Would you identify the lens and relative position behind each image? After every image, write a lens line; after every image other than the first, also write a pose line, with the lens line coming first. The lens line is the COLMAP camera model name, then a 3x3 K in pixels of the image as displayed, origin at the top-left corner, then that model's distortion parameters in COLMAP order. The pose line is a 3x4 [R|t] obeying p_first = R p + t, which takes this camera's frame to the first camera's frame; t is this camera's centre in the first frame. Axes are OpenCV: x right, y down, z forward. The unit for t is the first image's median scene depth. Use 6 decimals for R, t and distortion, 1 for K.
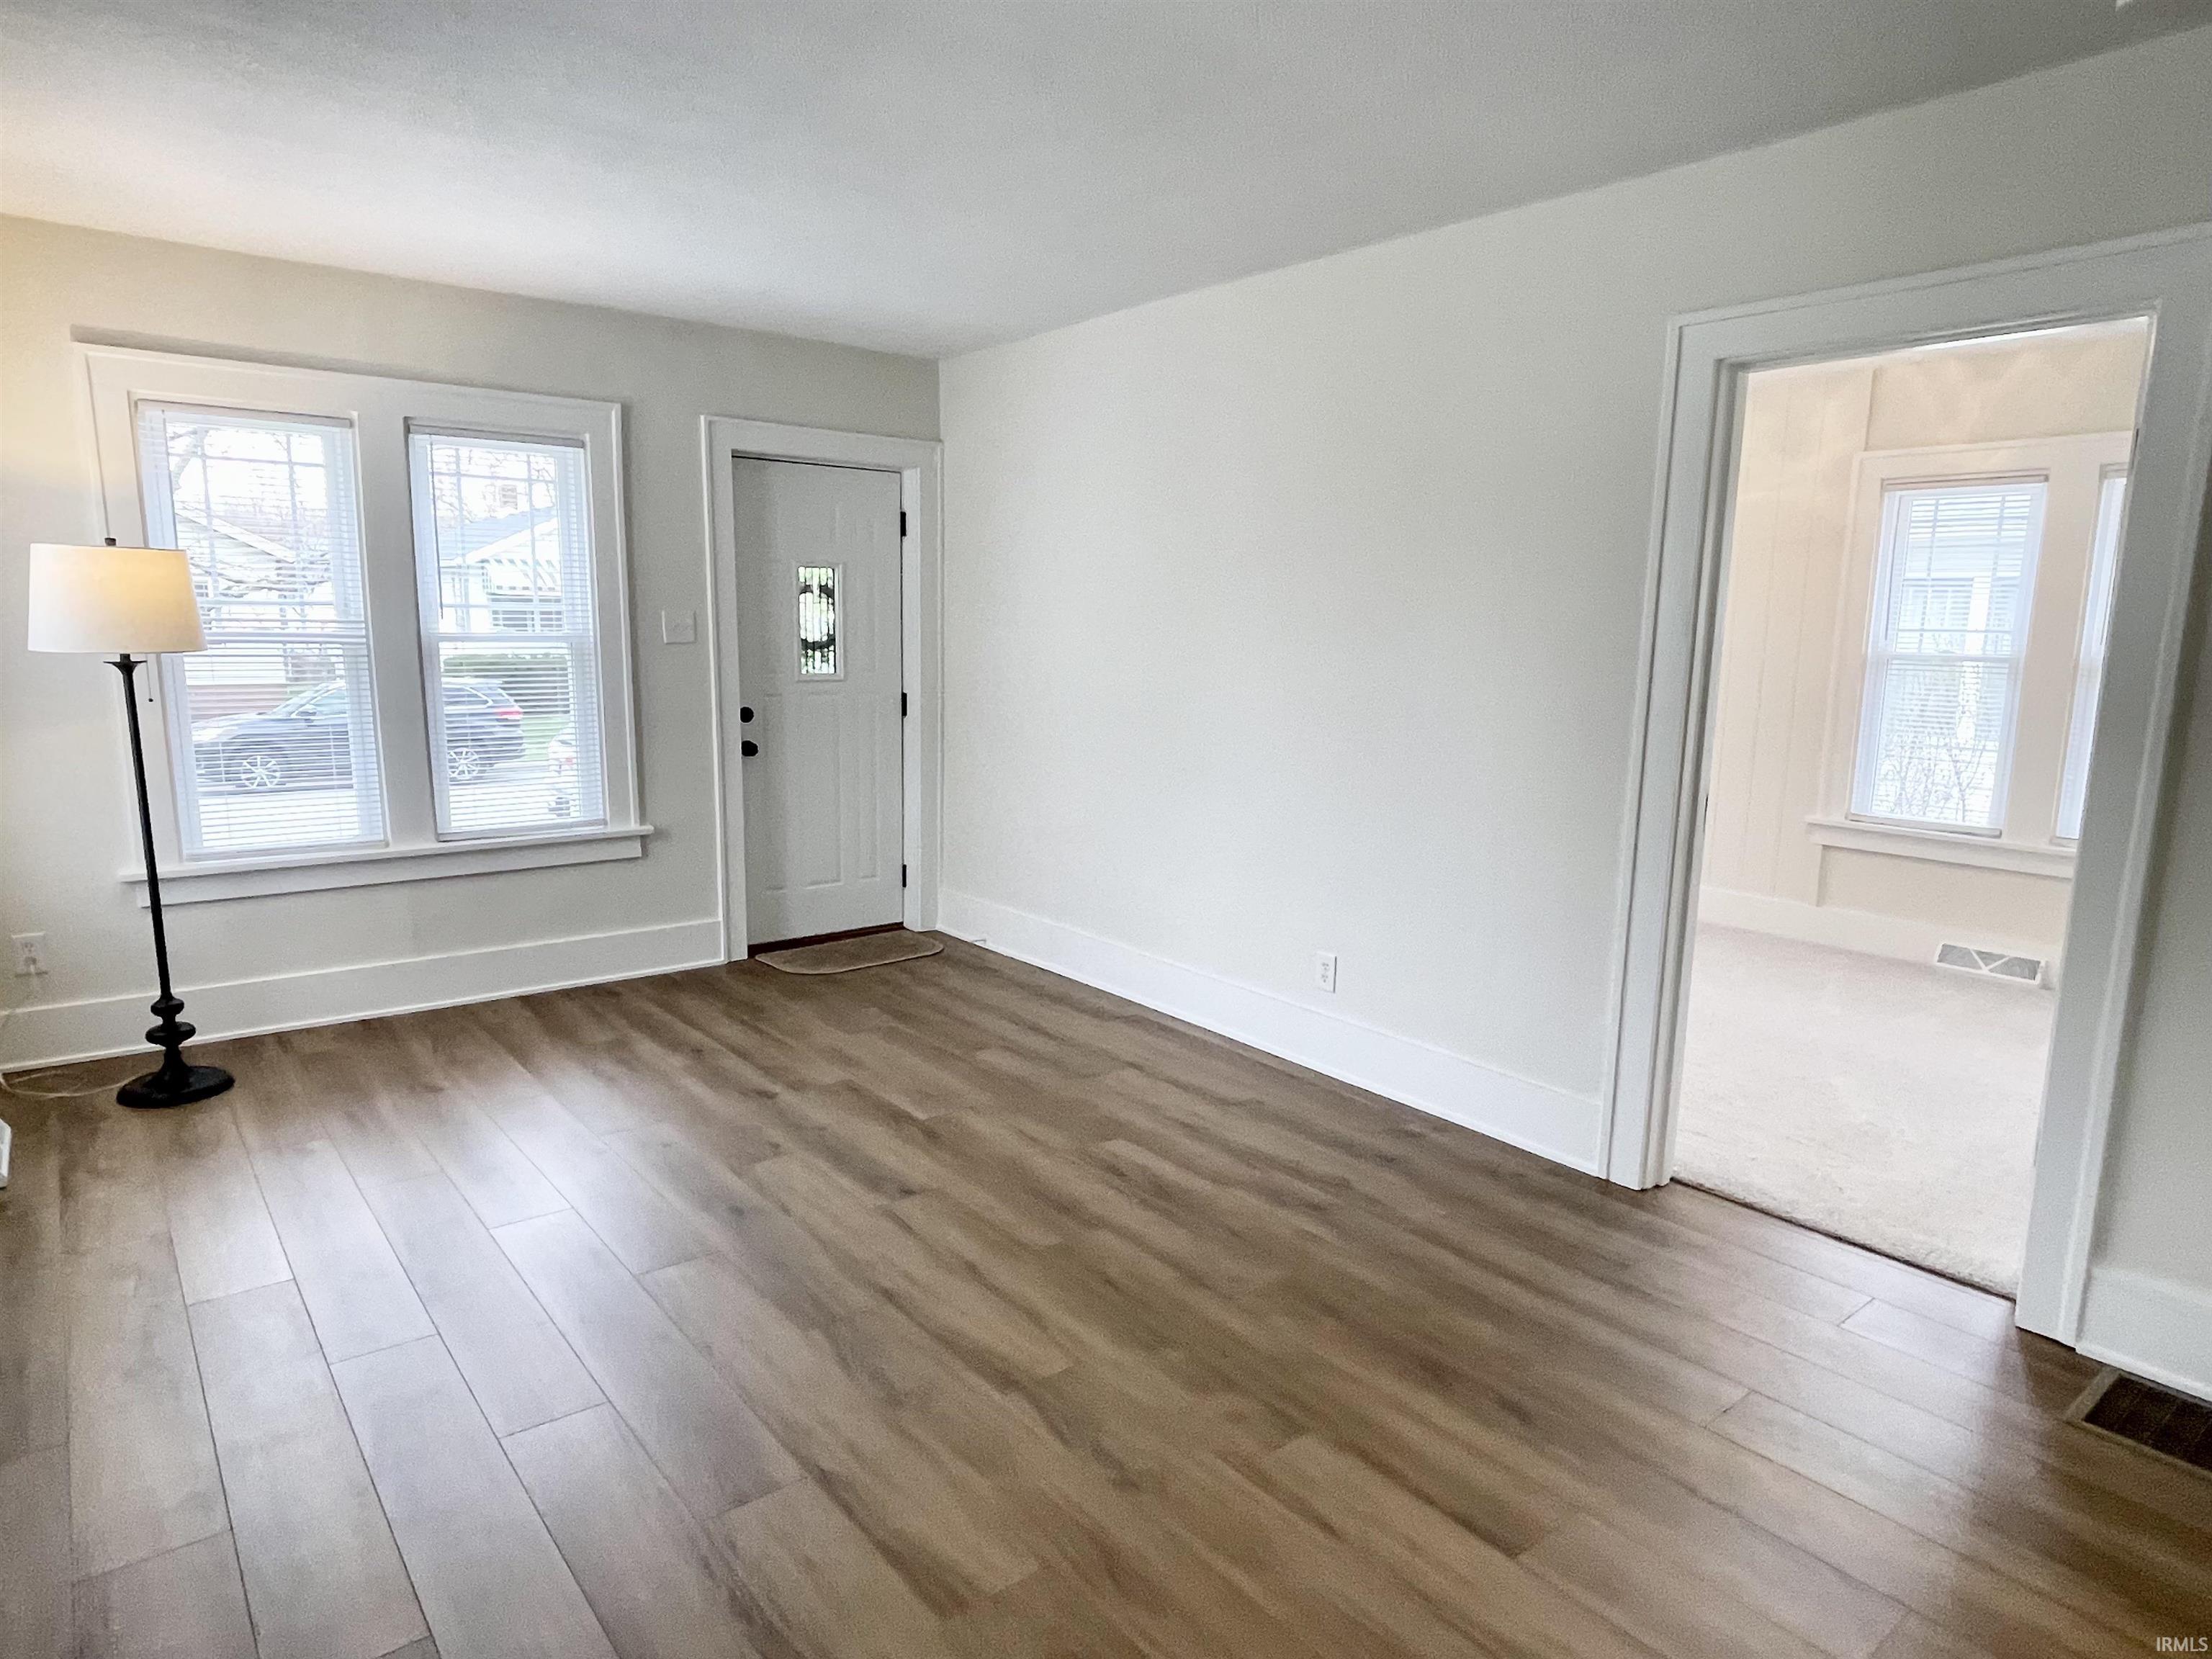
lens RADIAL K [[1301.8, 0, 1106.0], [0, 1301.8, 829.5], [0, 0, 1]] dist [-0.000773, -0.001075]
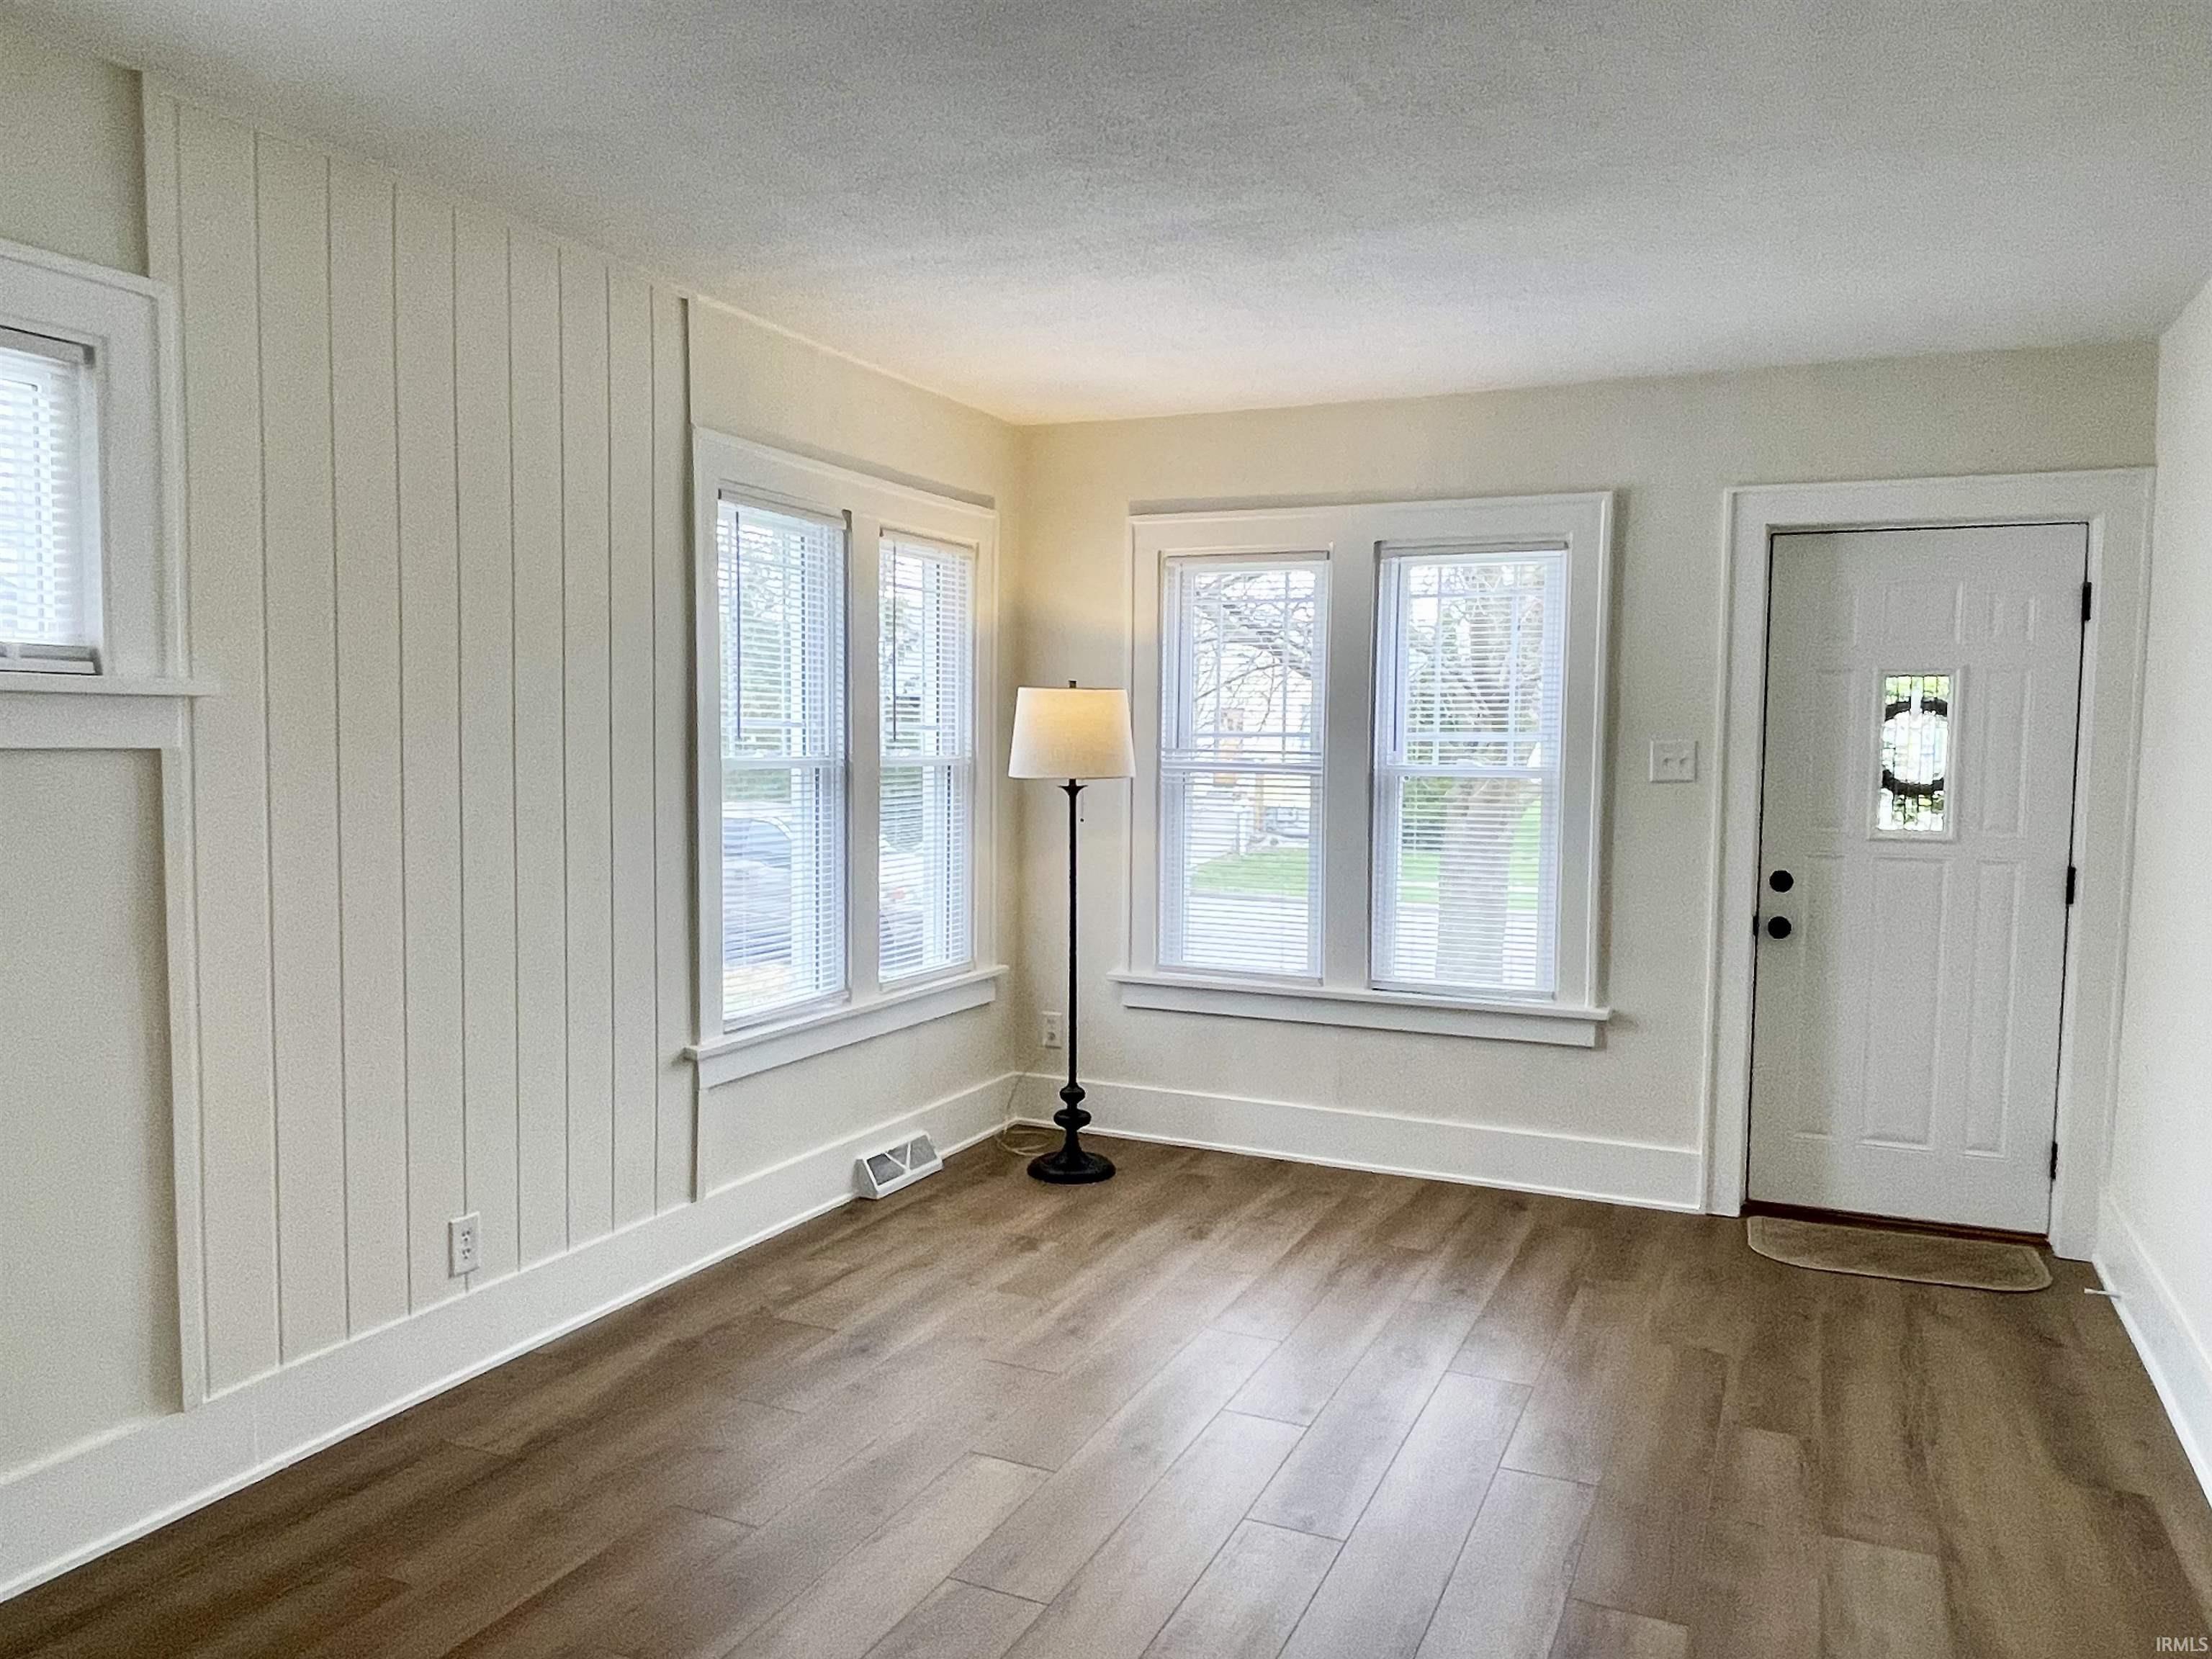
lens RADIAL K [[1568.7, 0, 1106.0], [0, 1568.7, 829.5], [0, 0, 1]] dist [-0.002627, -0.003287]
pose [[0.448232, 0.043721, -0.892848, 0.393766], [-0.145212, 0.989098, -0.024466, -0.048089], [0.882044, 0.140619, 0.449694, 0.320193]]
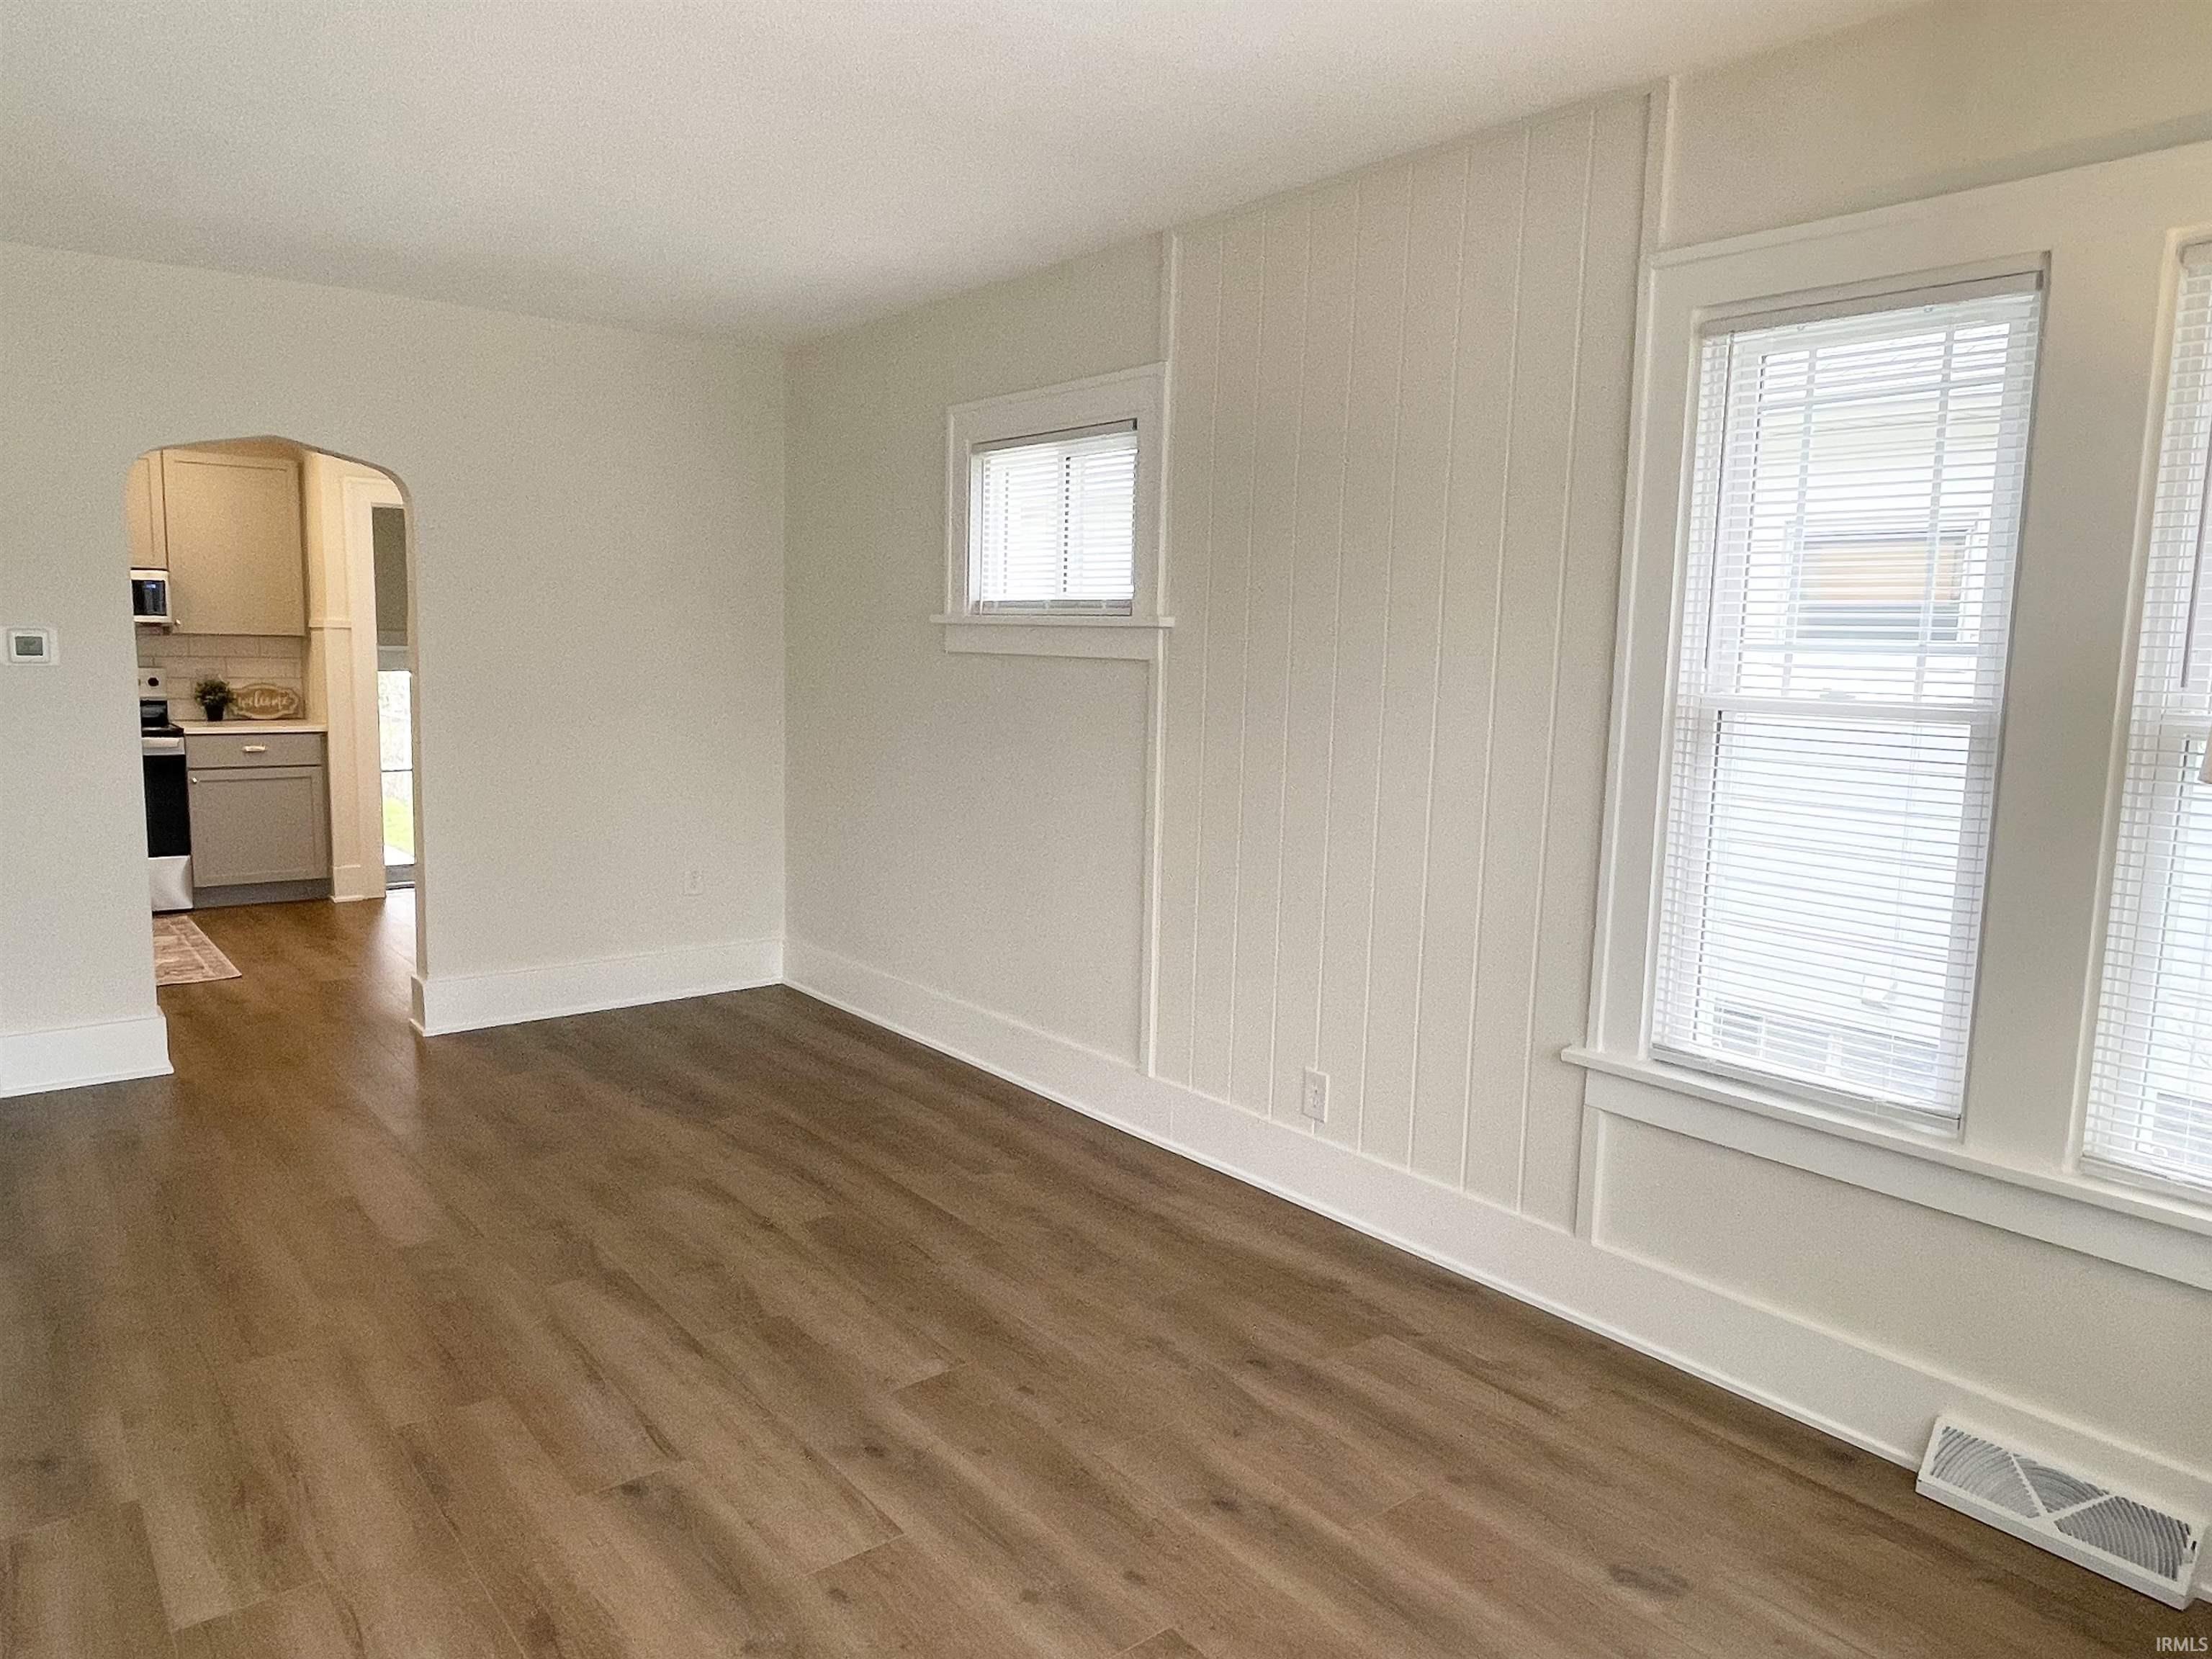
lens RADIAL K [[1469.0, 0, 1106.0], [0, 1469.0, 829.5], [0, 0, 1]] dist [0.000696, -0.001502]
pose [[-0.999243, -0.038630, 0.004665, -0.272948], [-0.035766, 0.959080, 0.280866, -0.190441], [-0.015324, 0.280487, -0.959736, 1.144809]]
